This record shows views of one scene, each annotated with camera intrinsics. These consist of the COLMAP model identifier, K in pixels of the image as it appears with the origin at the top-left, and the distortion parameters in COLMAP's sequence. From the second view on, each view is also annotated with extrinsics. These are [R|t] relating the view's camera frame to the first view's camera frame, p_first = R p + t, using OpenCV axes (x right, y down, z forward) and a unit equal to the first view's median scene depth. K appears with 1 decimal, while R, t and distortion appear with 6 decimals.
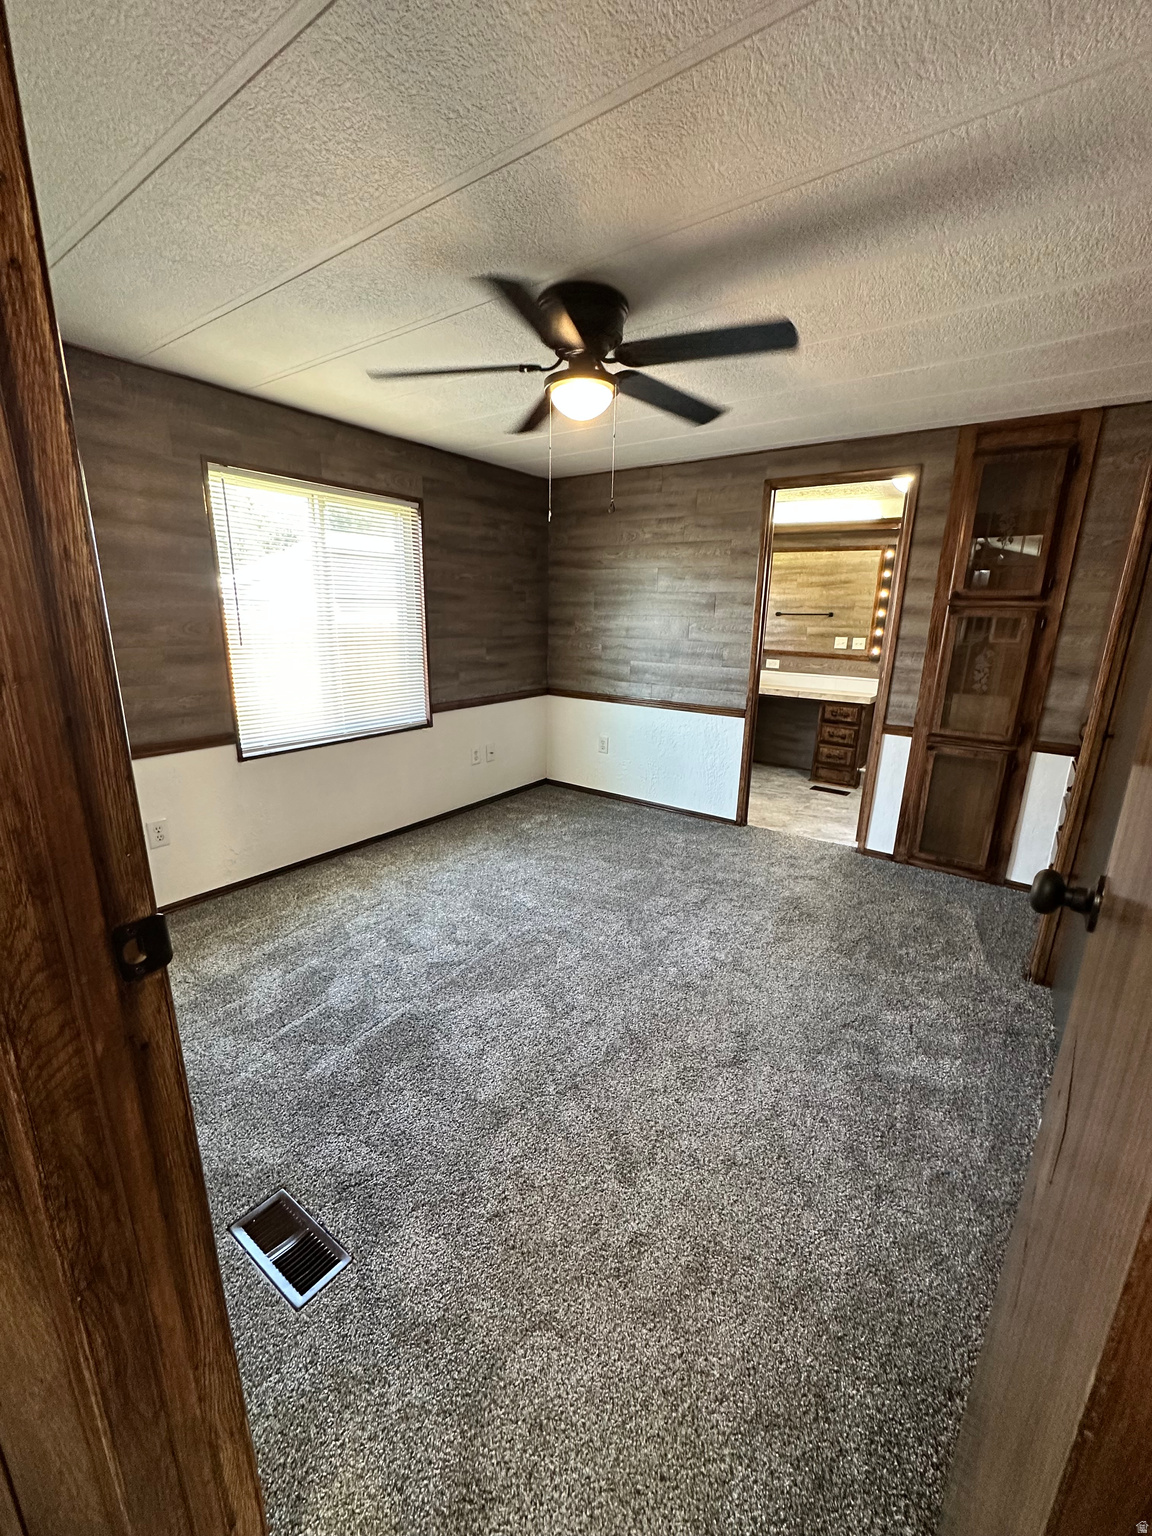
lens RADIAL K [[612.7, 0, 576.0], [0, 612.7, 768.0], [0, 0, 1]] dist [-0.003602, 0.000638]
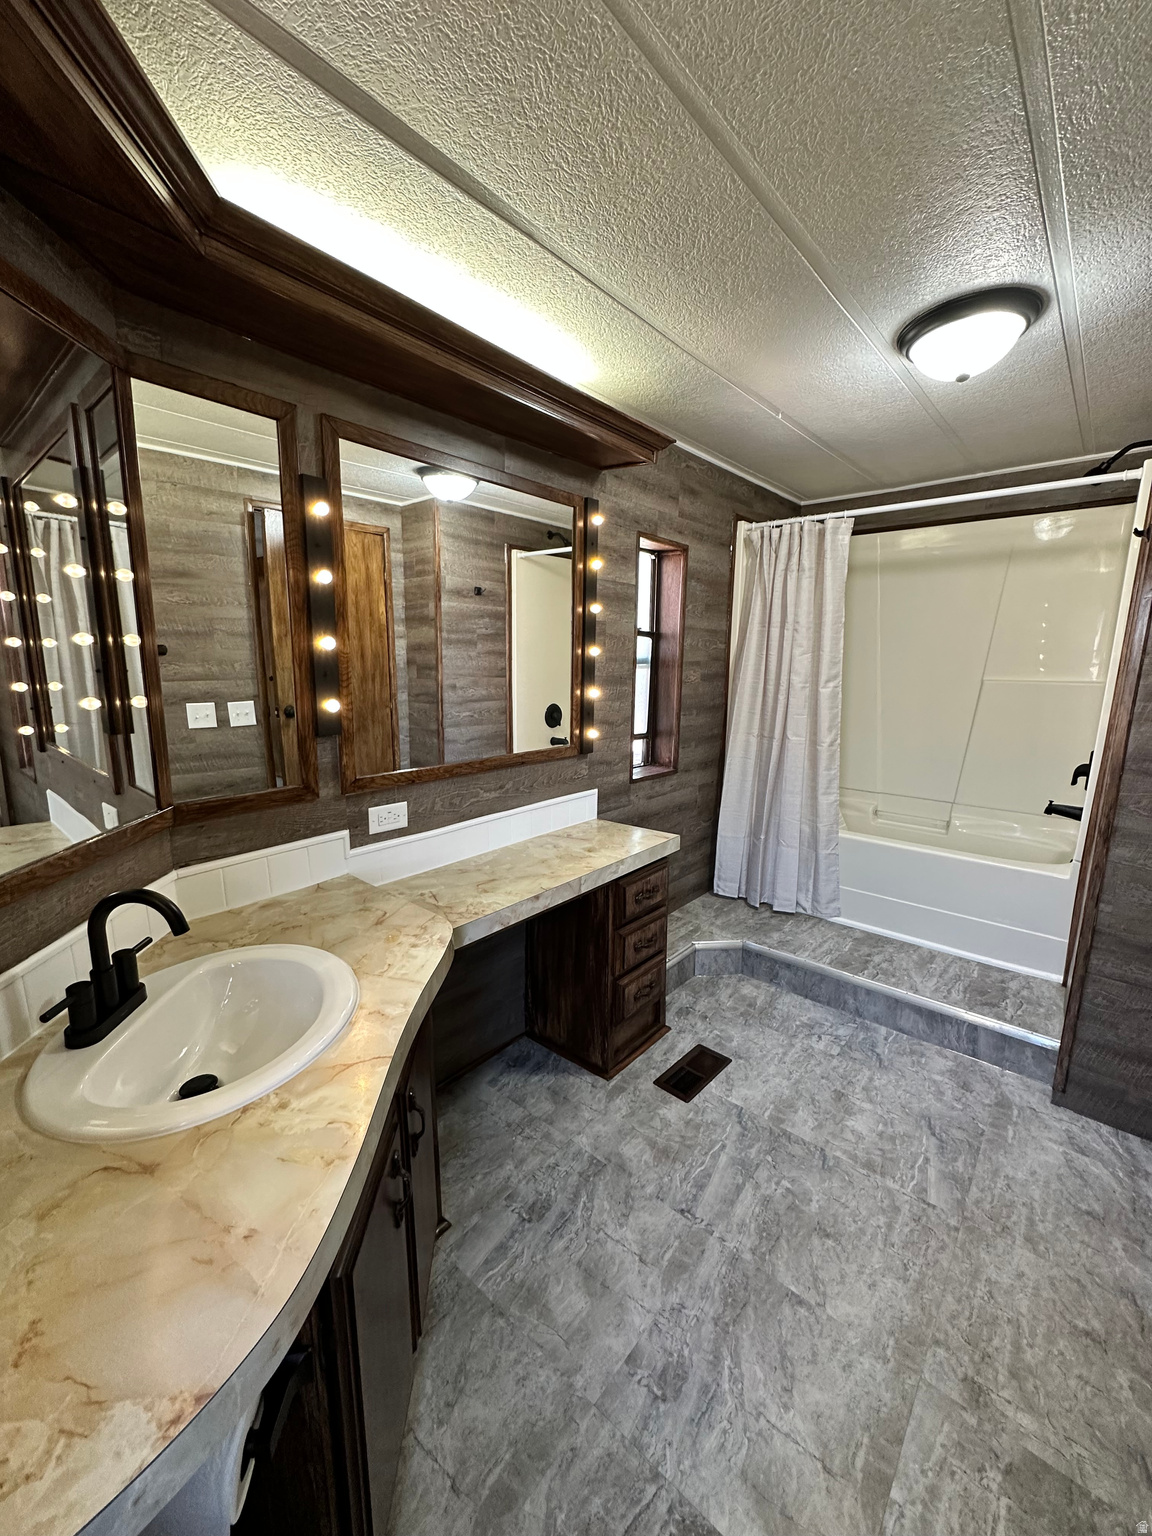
lens RADIAL K [[612.7, 0, 576.0], [0, 612.7, 768.0], [0, 0, 1]] dist [-0.003602, 0.000638]
pose [[0.086040, -0.202959, 0.975400, 0.059298], [0.240548, 0.954298, 0.177349, -0.368092], [-0.966816, 0.219372, 0.130929, 1.411320]]
